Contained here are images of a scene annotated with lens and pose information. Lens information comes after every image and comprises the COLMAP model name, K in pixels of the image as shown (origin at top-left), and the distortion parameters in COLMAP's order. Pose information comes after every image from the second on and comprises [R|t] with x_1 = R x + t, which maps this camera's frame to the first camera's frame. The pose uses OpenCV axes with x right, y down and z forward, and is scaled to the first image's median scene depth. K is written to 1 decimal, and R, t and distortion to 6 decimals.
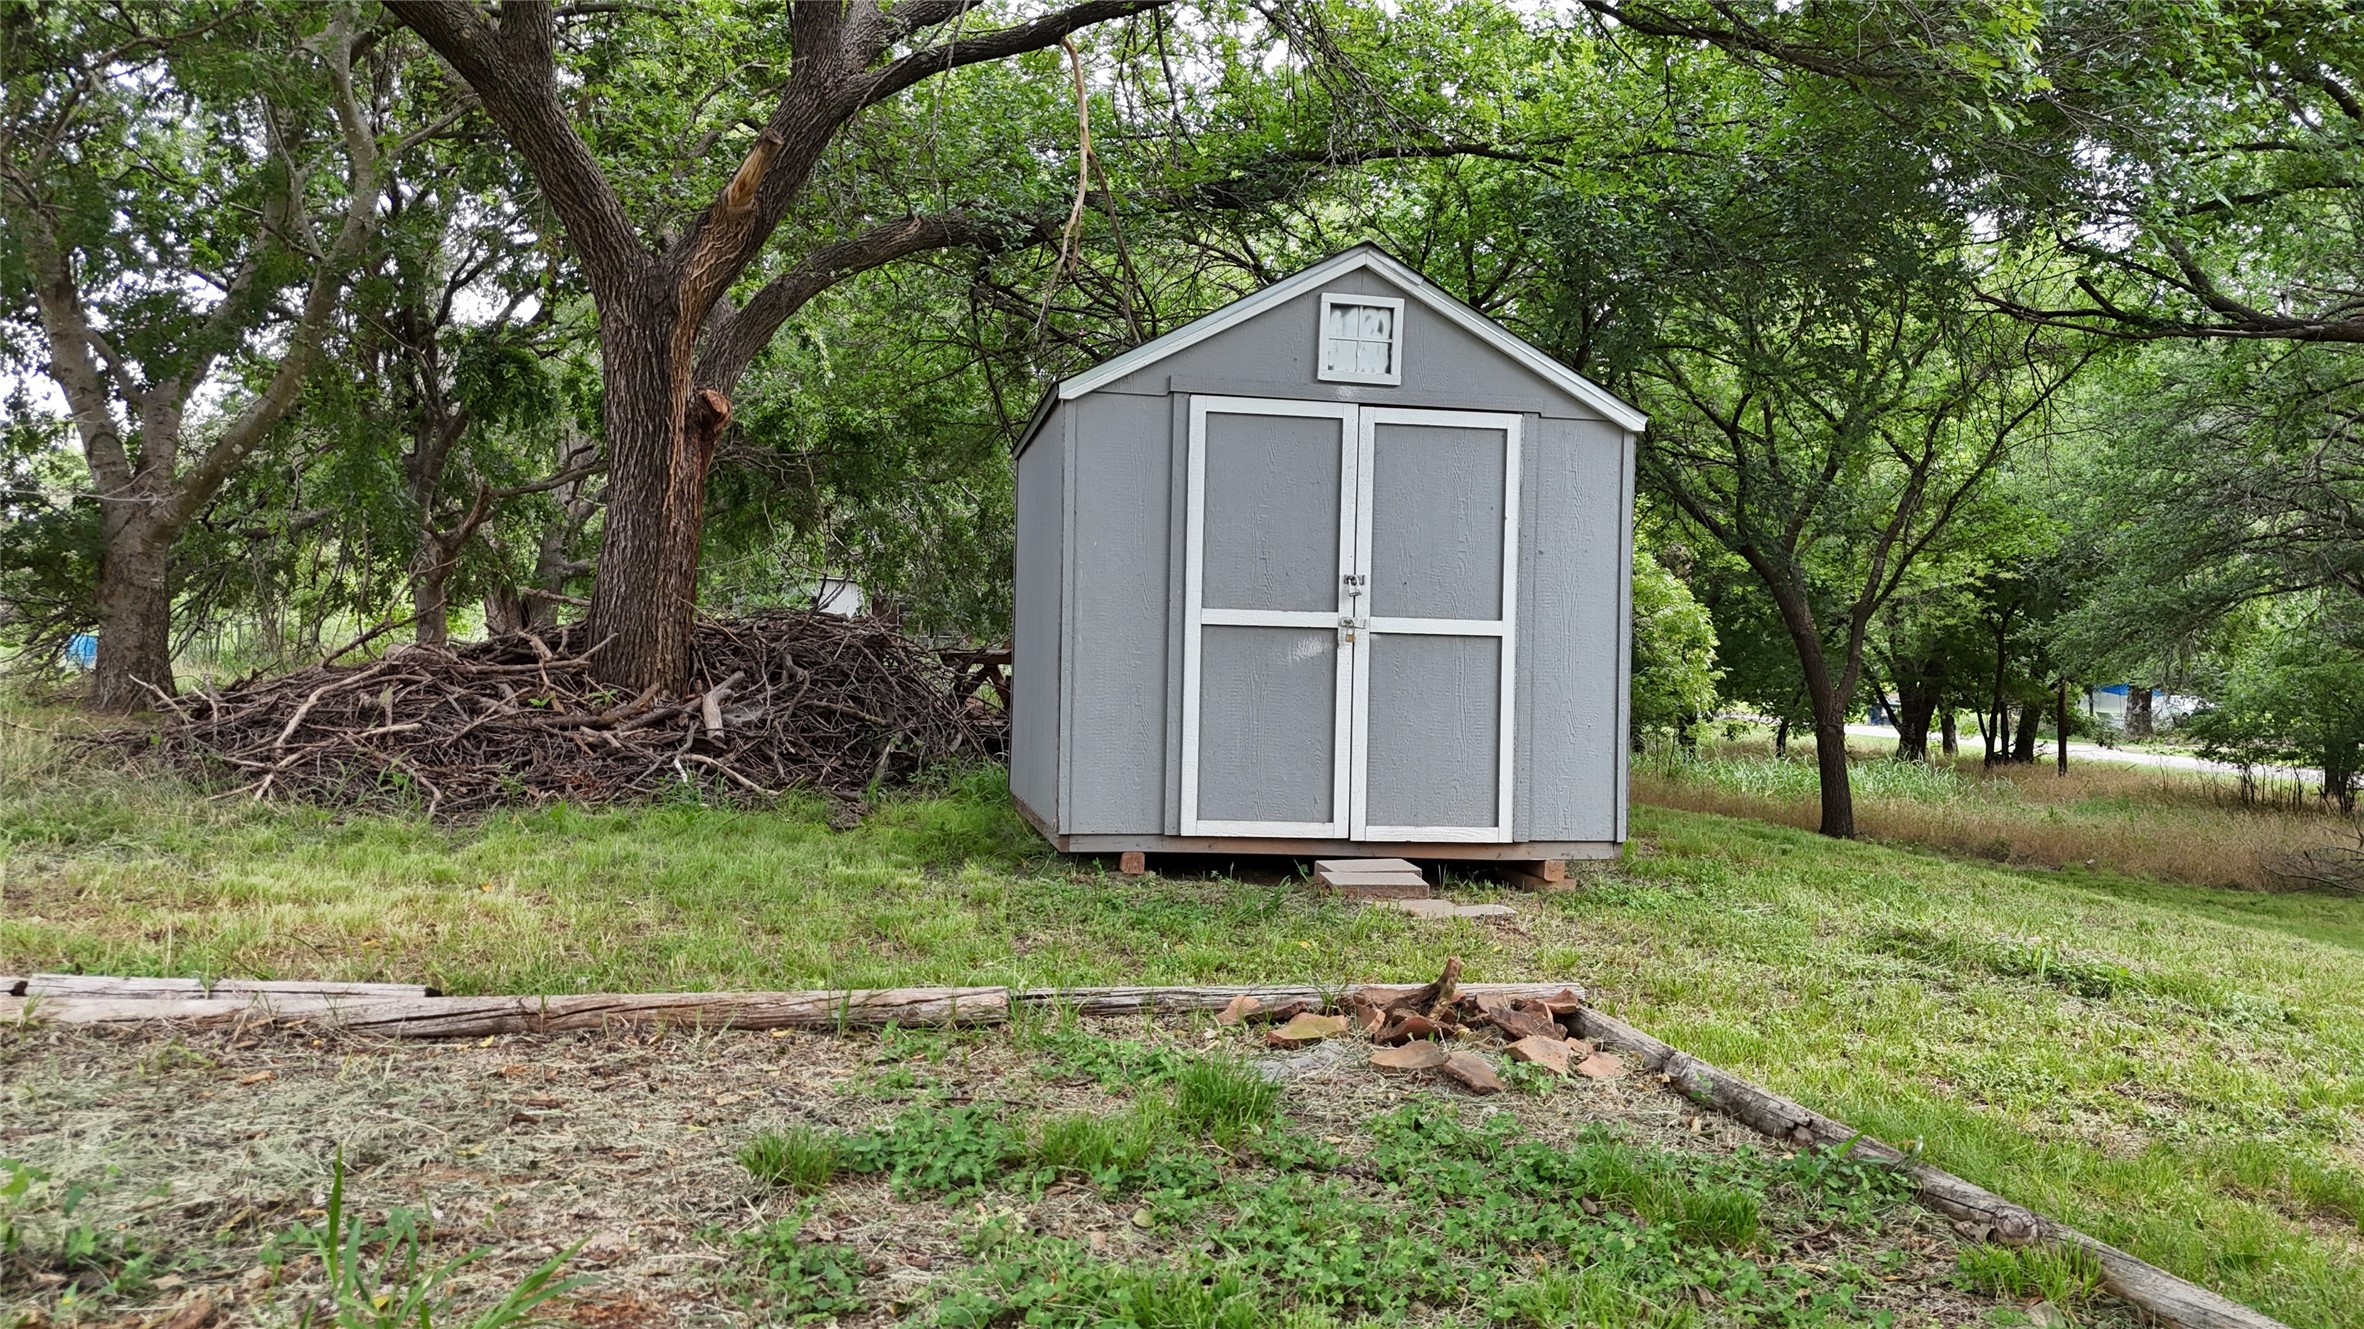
lens RADIAL K [[1669.2, 0, 1173.5], [0, 1669.2, 667.3], [0, 0, 1]] dist [0.023886, -0.003315]
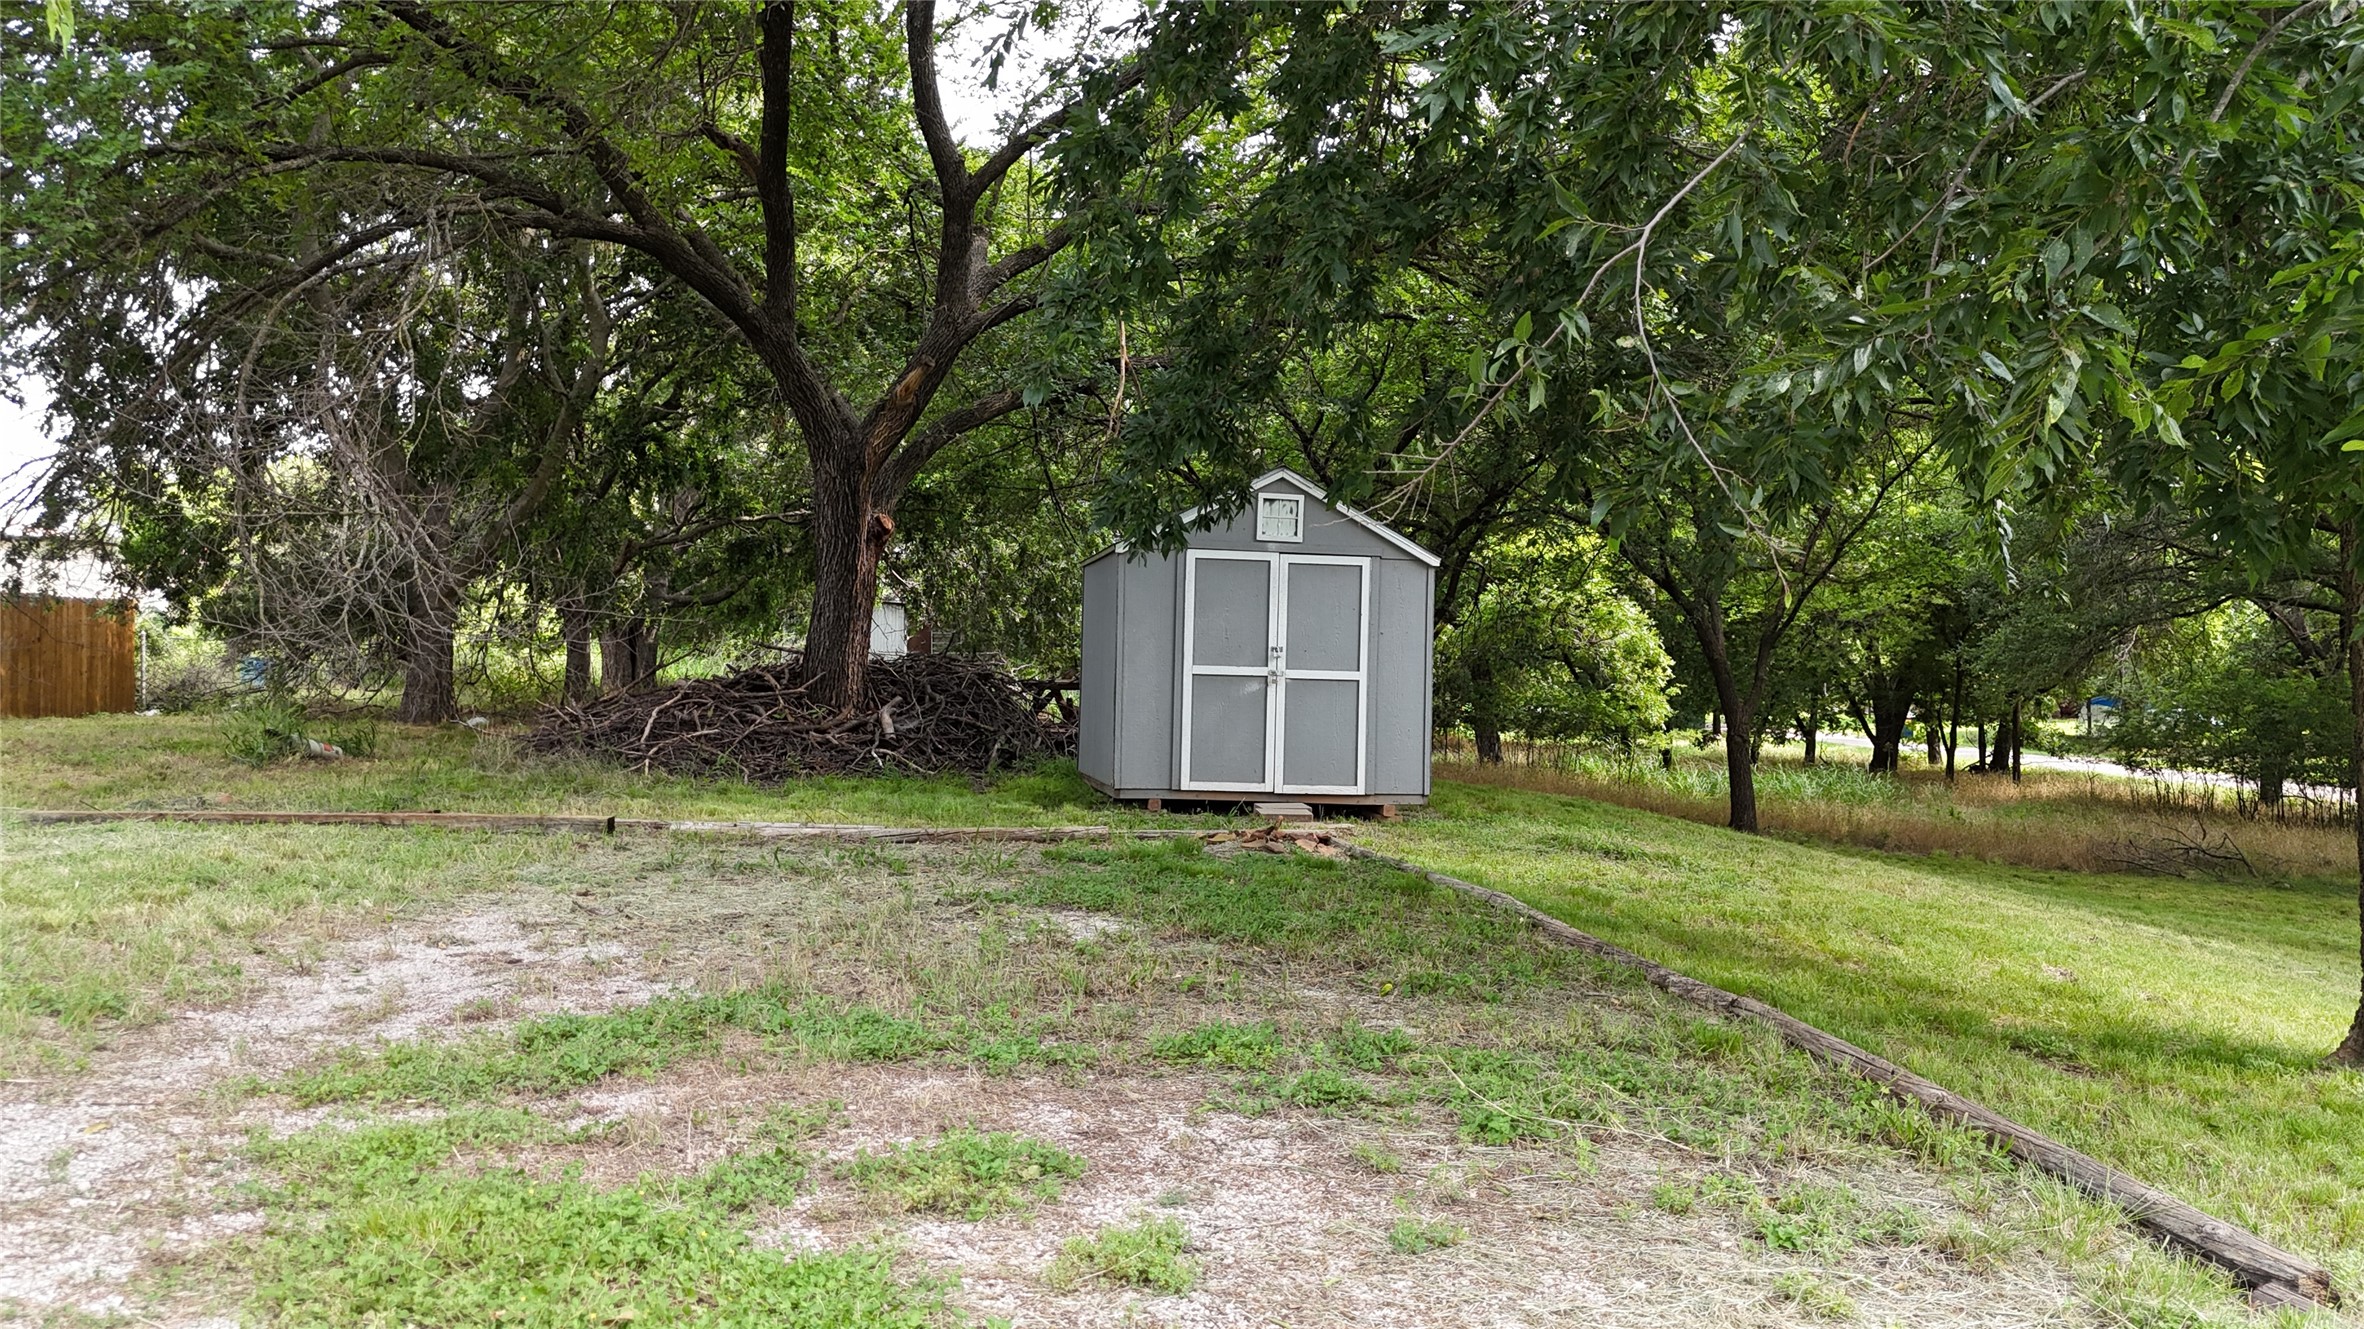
lens RADIAL K [[1669.2, 0, 1189.1], [0, 1669.2, 658.7], [0, 0, 1]] dist [0.023886, -0.003315]
pose [[0.999998, 0.000818, -0.001872, 0.011888], [-0.000841, 0.999921, -0.012545, -0.014171], [0.001862, 0.012546, 0.999920, -0.593189]]
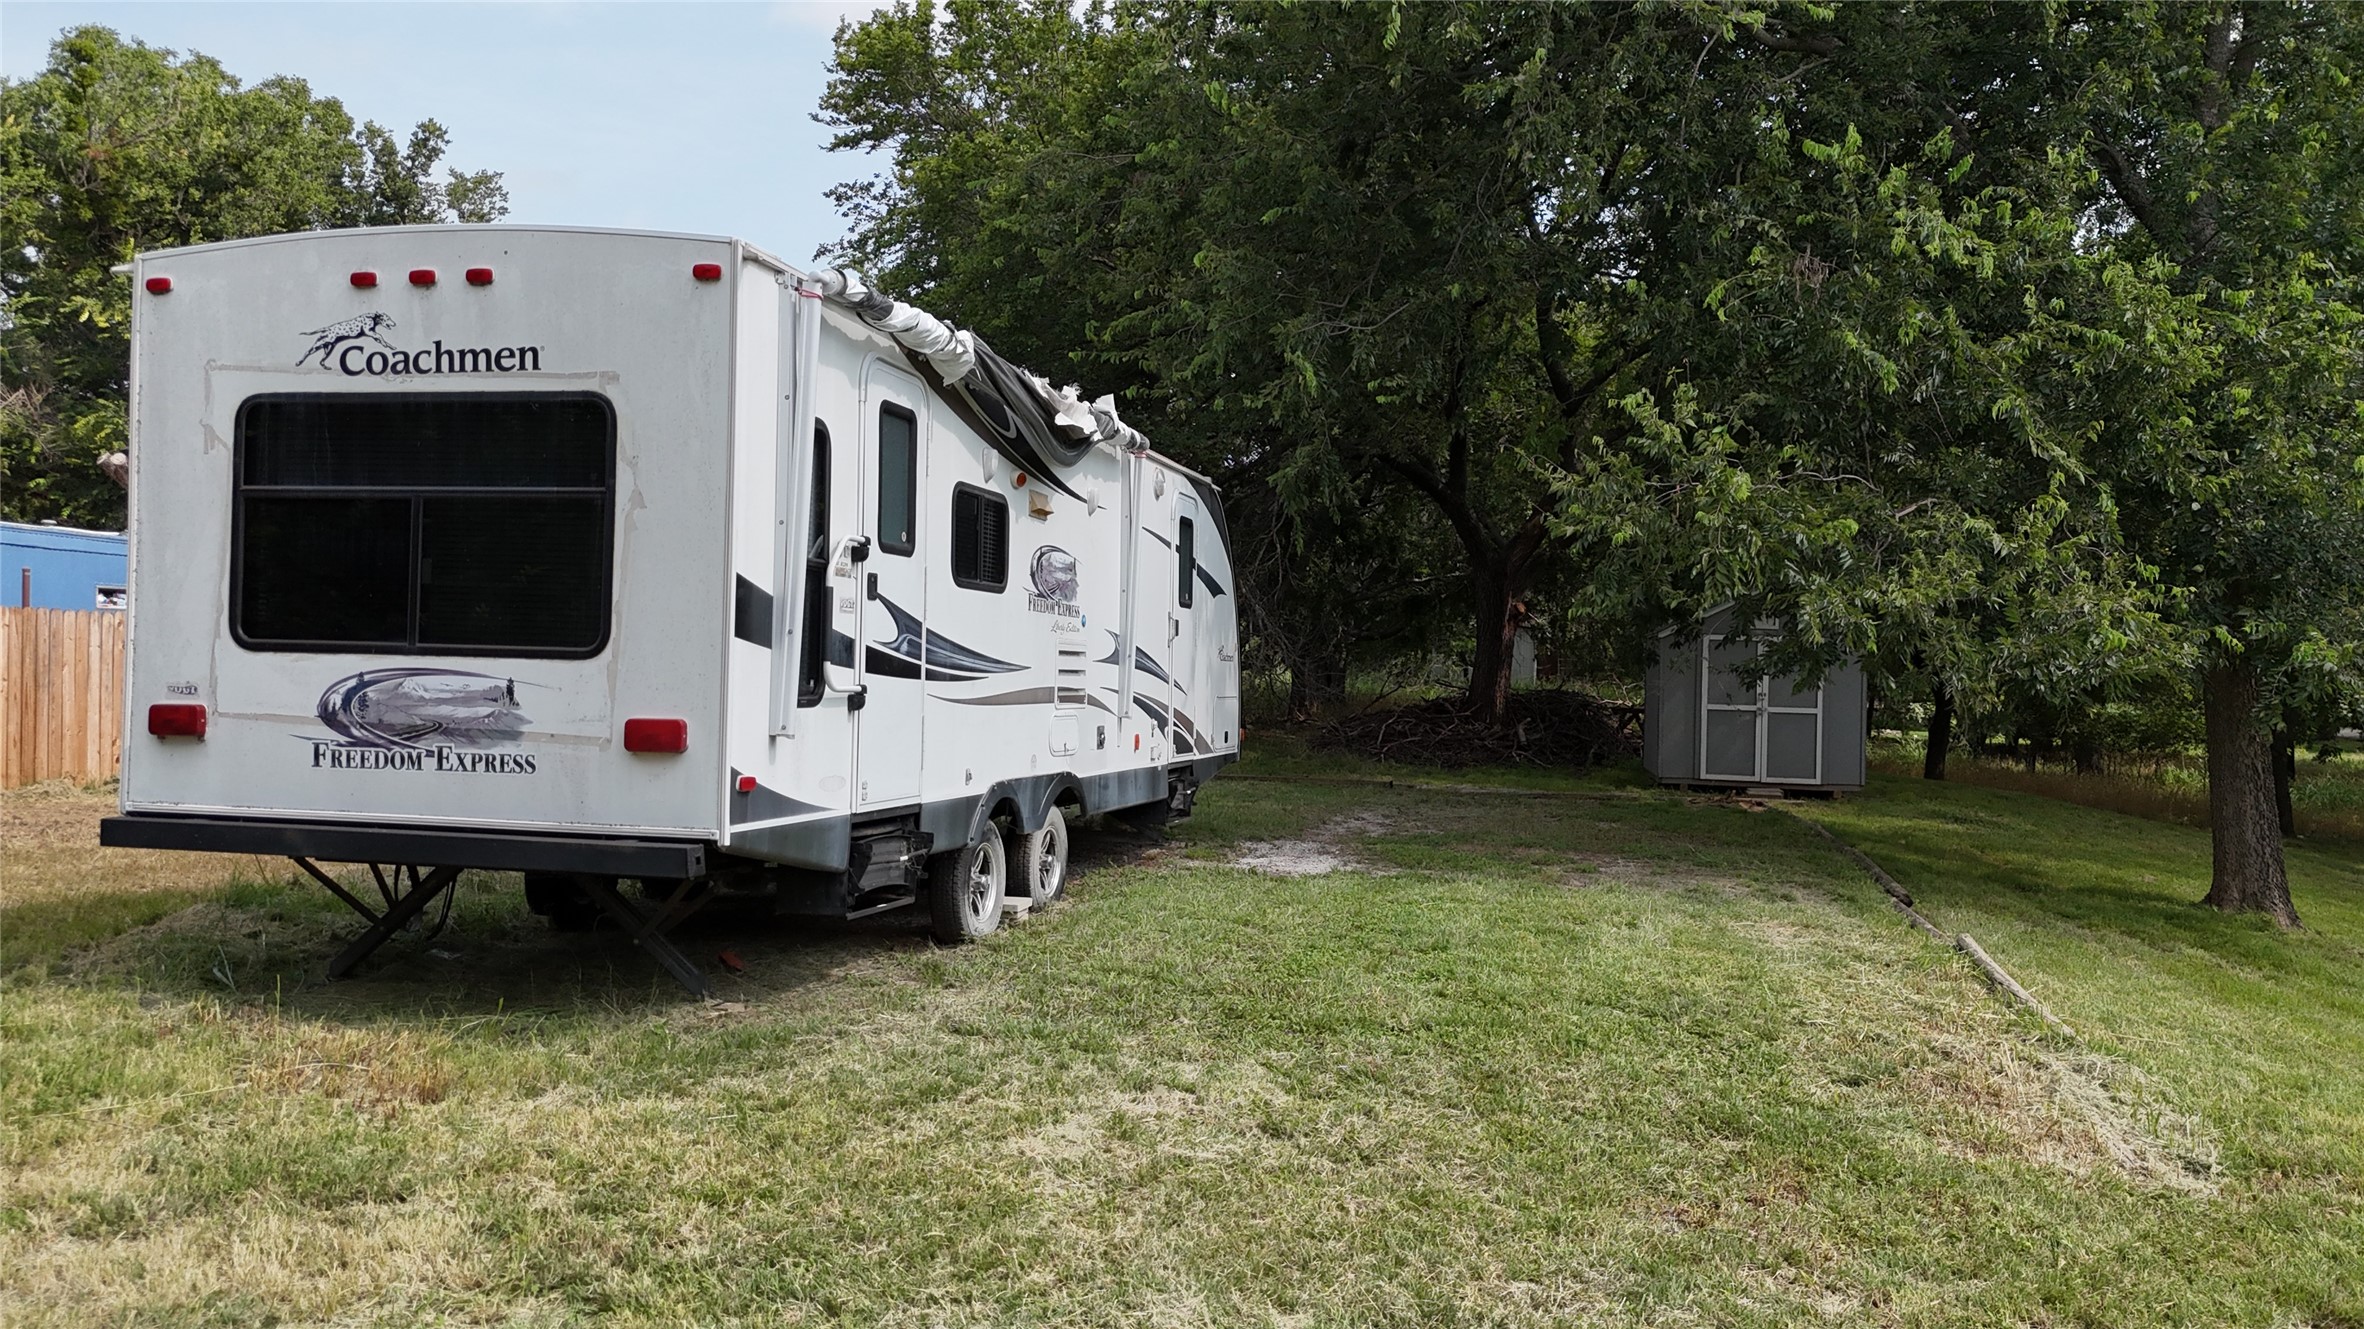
lens RADIAL K [[1669.2, 0, 1170.2], [0, 1669.2, 660.1], [0, 0, 1]] dist [0.023886, -0.003315]
pose [[0.925929, -0.002612, -0.377689, 0.188174], [-0.002153, 0.999923, -0.012195, -0.054720], [0.377692, 0.012104, 0.925852, -1.572435]]
